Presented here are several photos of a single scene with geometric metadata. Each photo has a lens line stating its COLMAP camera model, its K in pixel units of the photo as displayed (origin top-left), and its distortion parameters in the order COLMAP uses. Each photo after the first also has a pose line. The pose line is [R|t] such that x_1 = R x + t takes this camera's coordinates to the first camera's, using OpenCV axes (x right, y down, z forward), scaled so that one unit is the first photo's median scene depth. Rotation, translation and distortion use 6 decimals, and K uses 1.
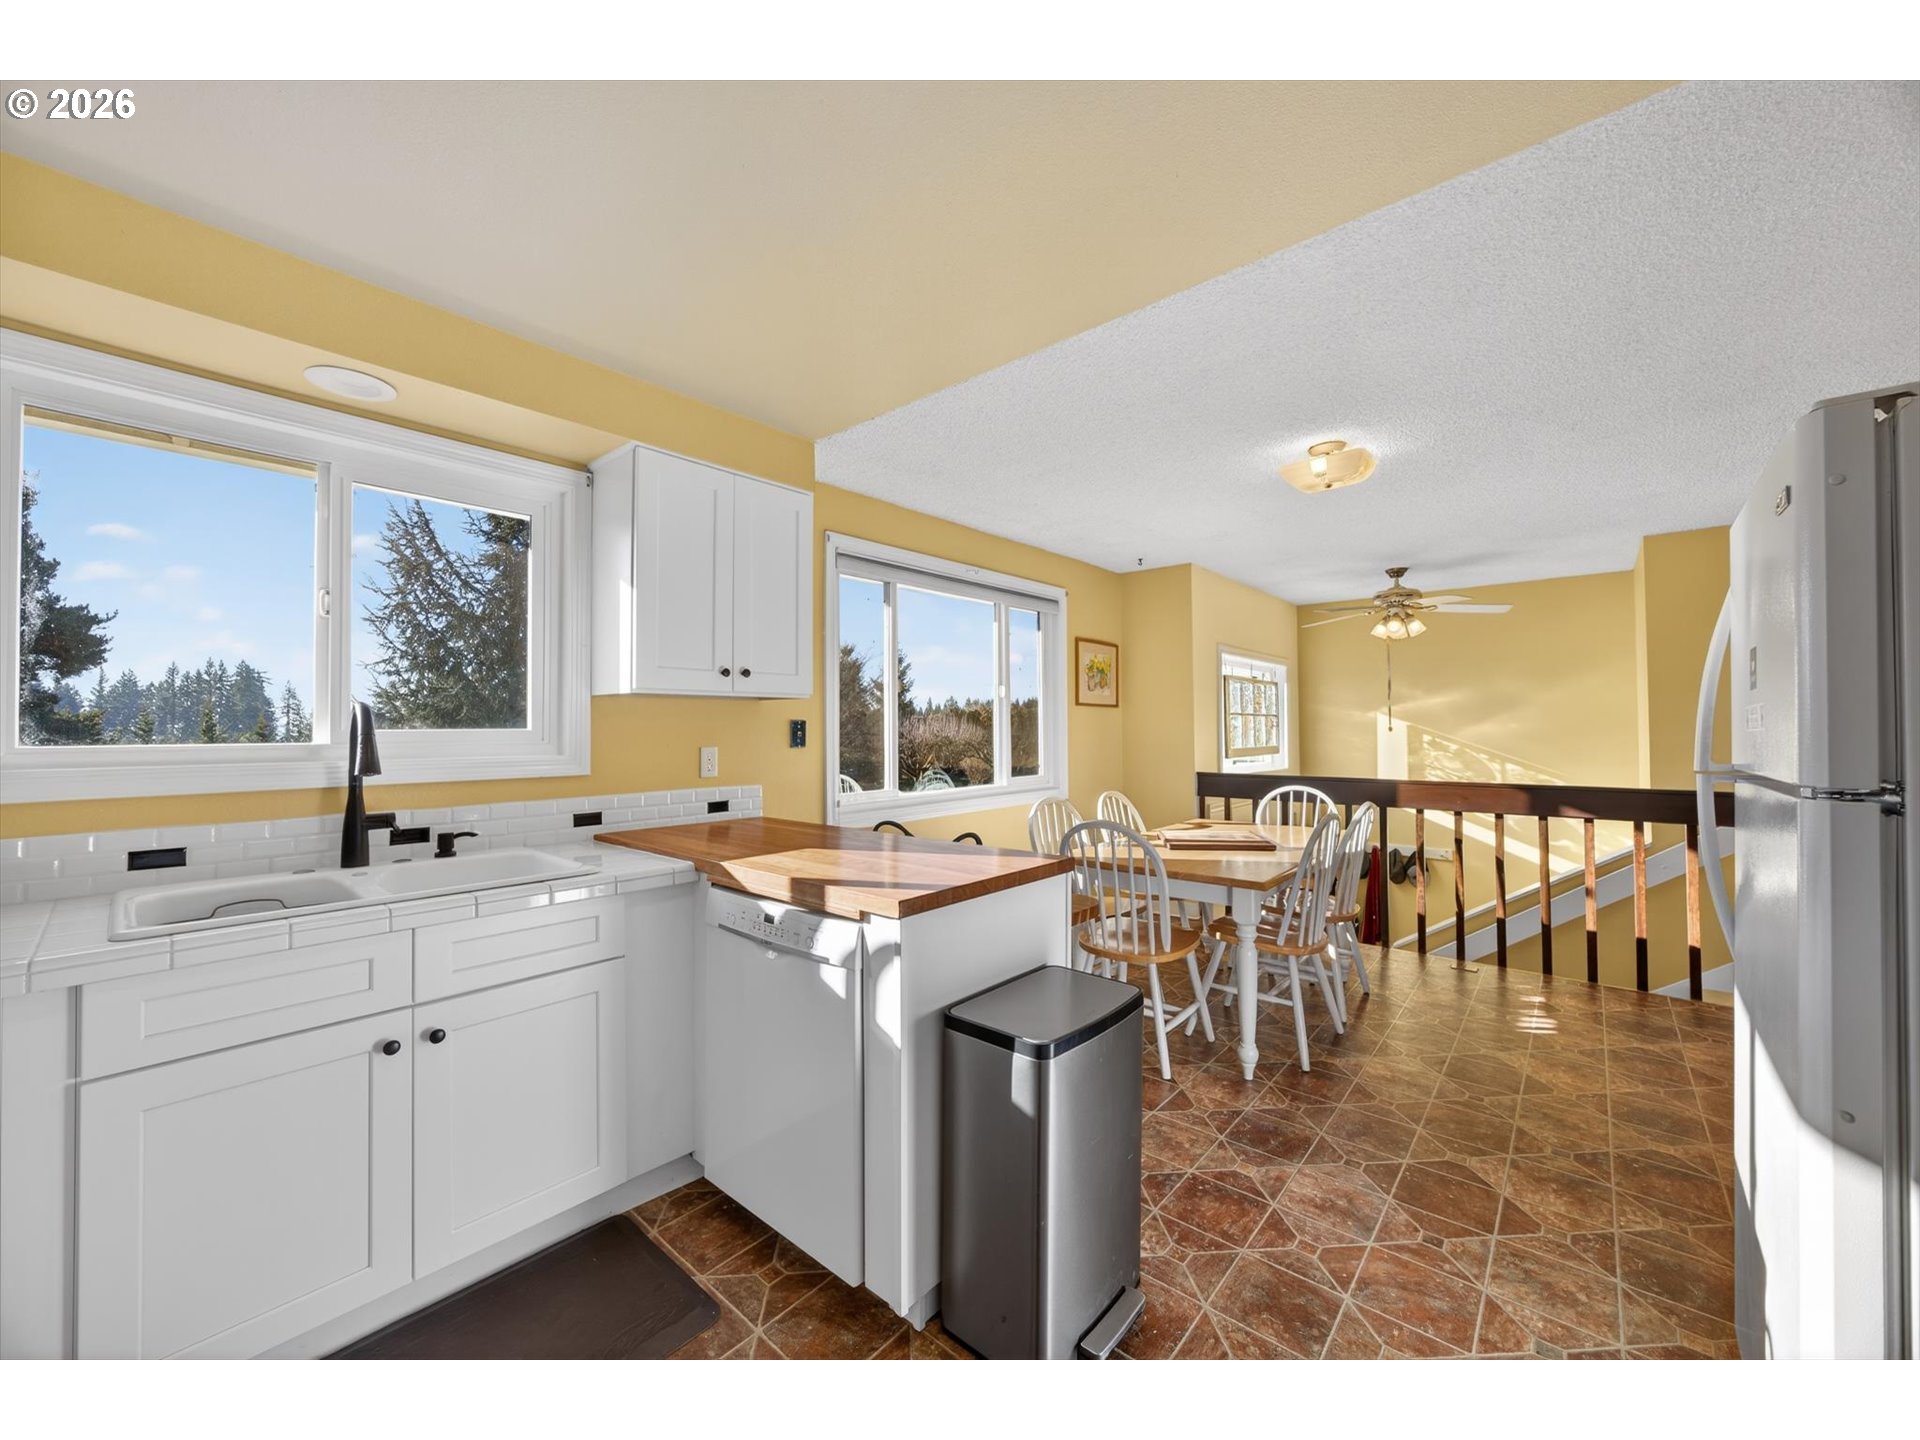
lens RADIAL K [[740.4, 0, 960.0], [0, 740.4, 720.0], [0, 0, 1]] dist [-0.000309, -0.000291]
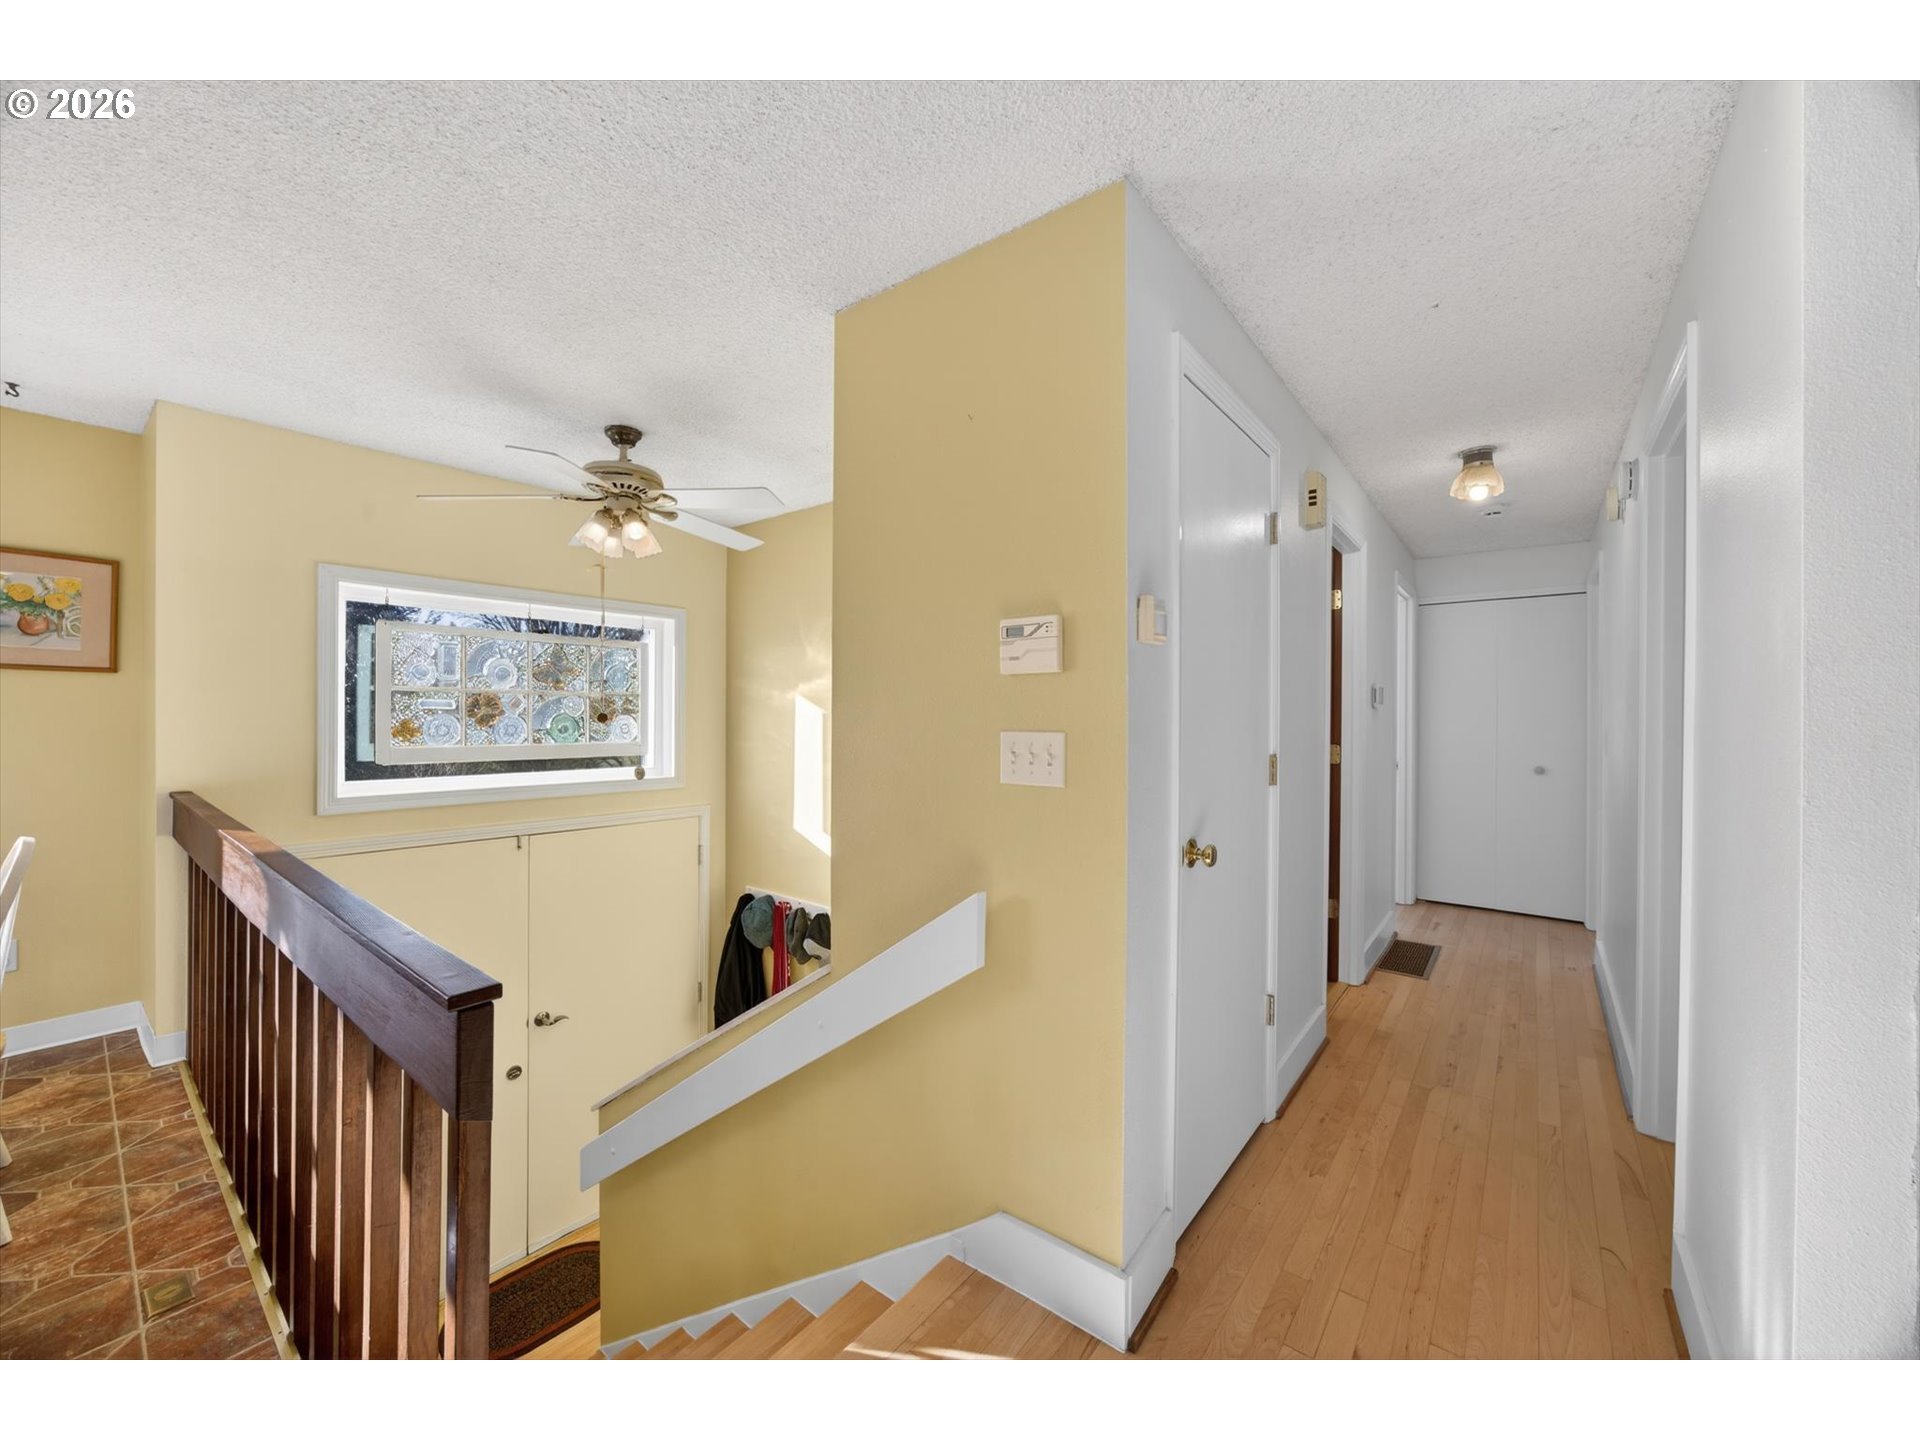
lens RADIAL K [[740.4, 0, 960.0], [0, 740.4, 720.0], [0, 0, 1]] dist [-0.000309, -0.000291]
pose [[0.999572, 0.013652, 0.025887, 0.855811], [-0.014210, 0.999668, 0.021509, -0.002260], [-0.025584, -0.021868, 0.999433, 0.448786]]
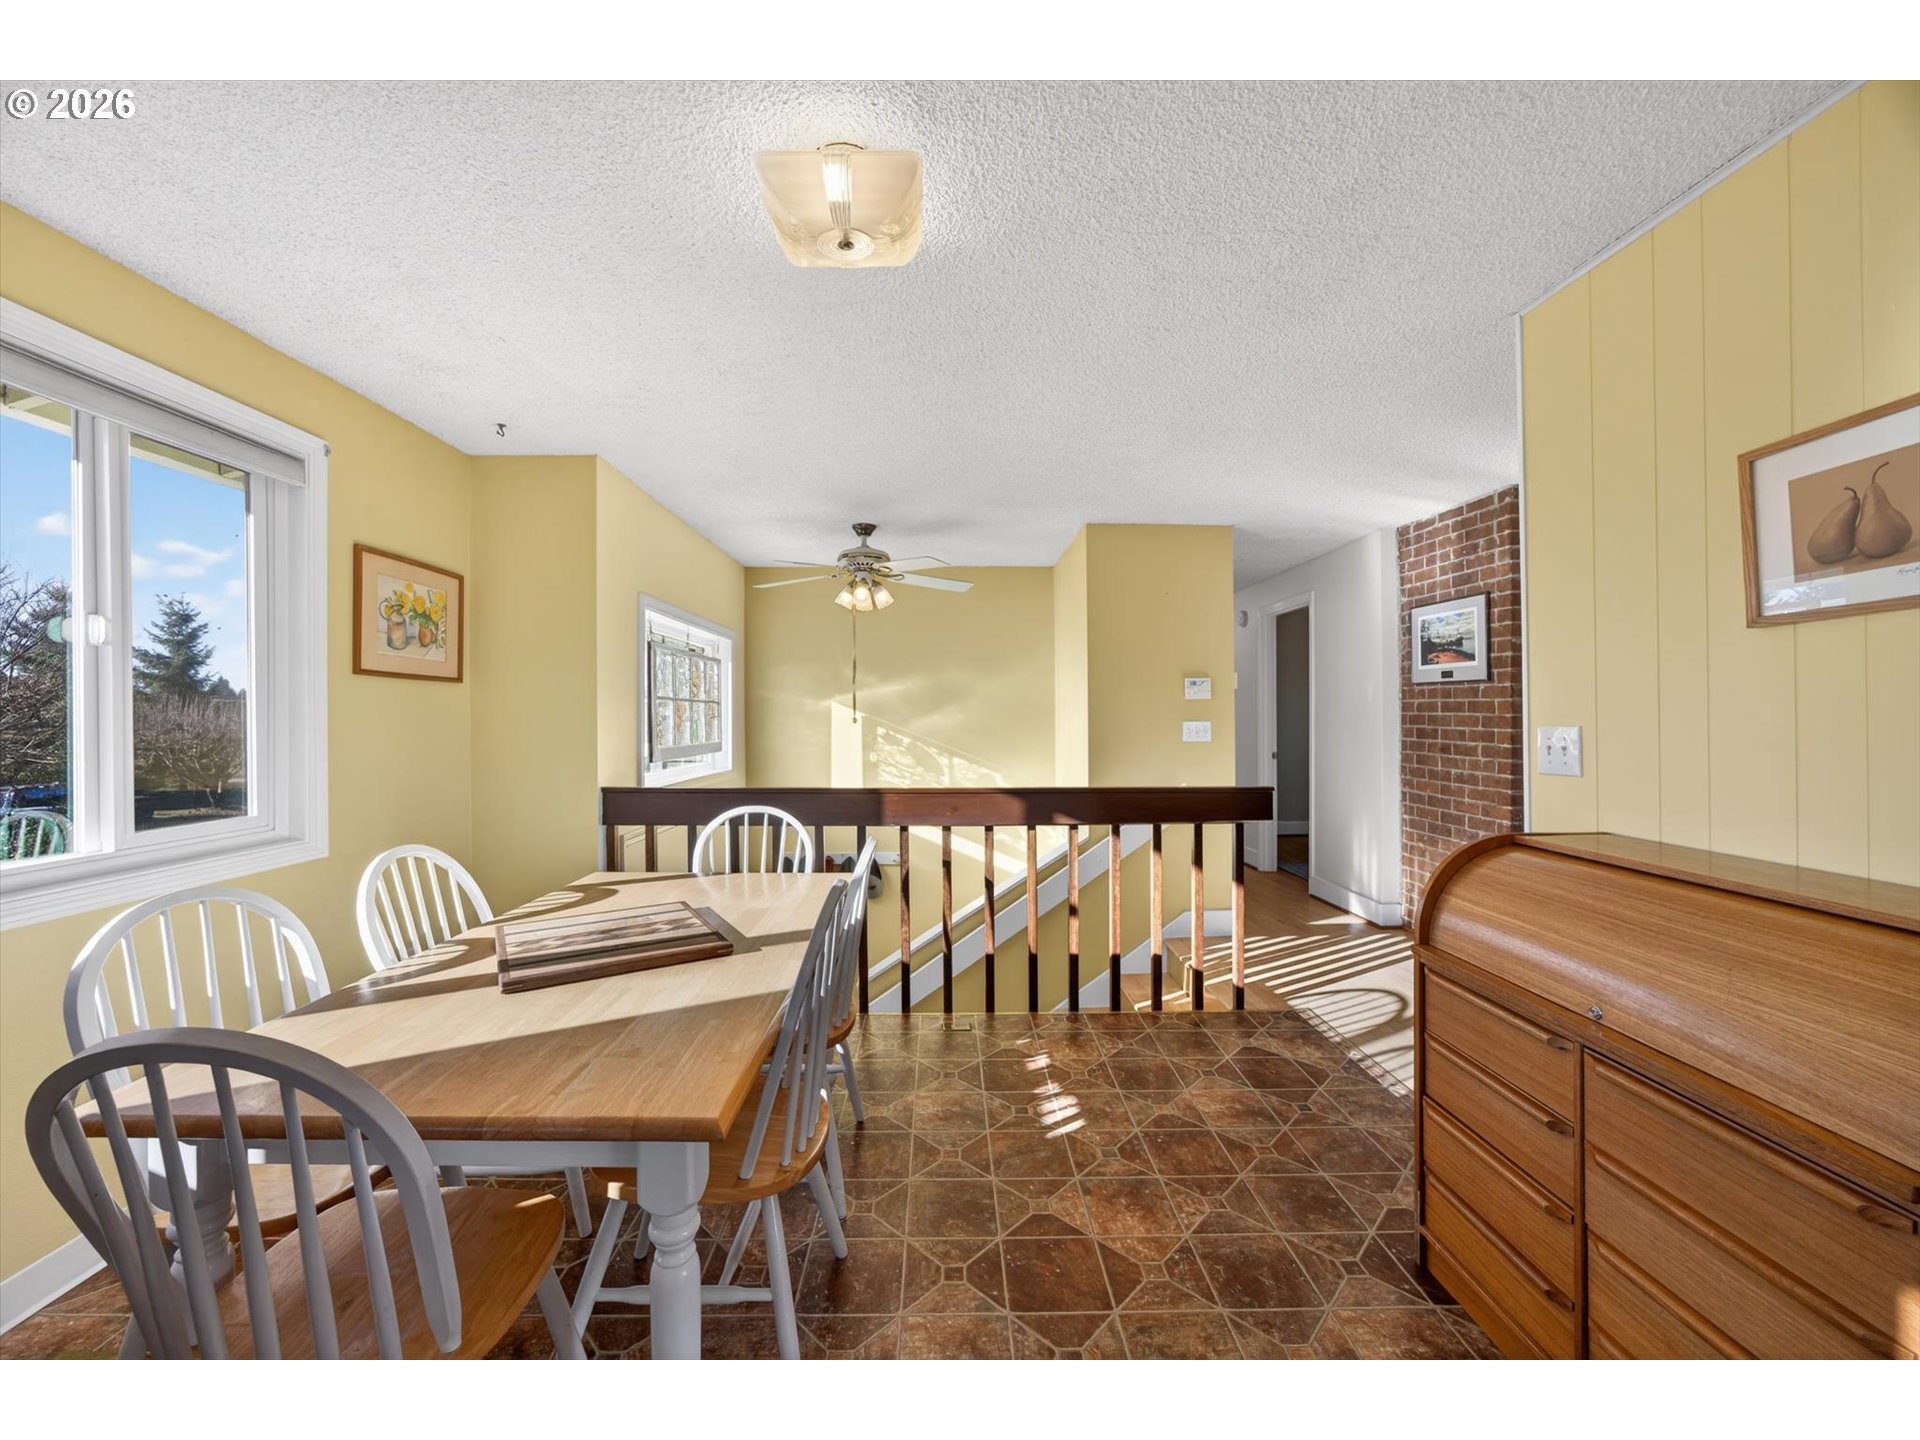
lens RADIAL K [[740.4, 0, 960.0], [0, 740.4, 720.0], [0, 0, 1]] dist [-0.000309, -0.000291]
pose [[0.744492, 0.002666, 0.667626, 0.125659], [-0.011529, 0.999894, 0.008863, 0.003118], [-0.667531, -0.014295, 0.744444, 0.325459]]
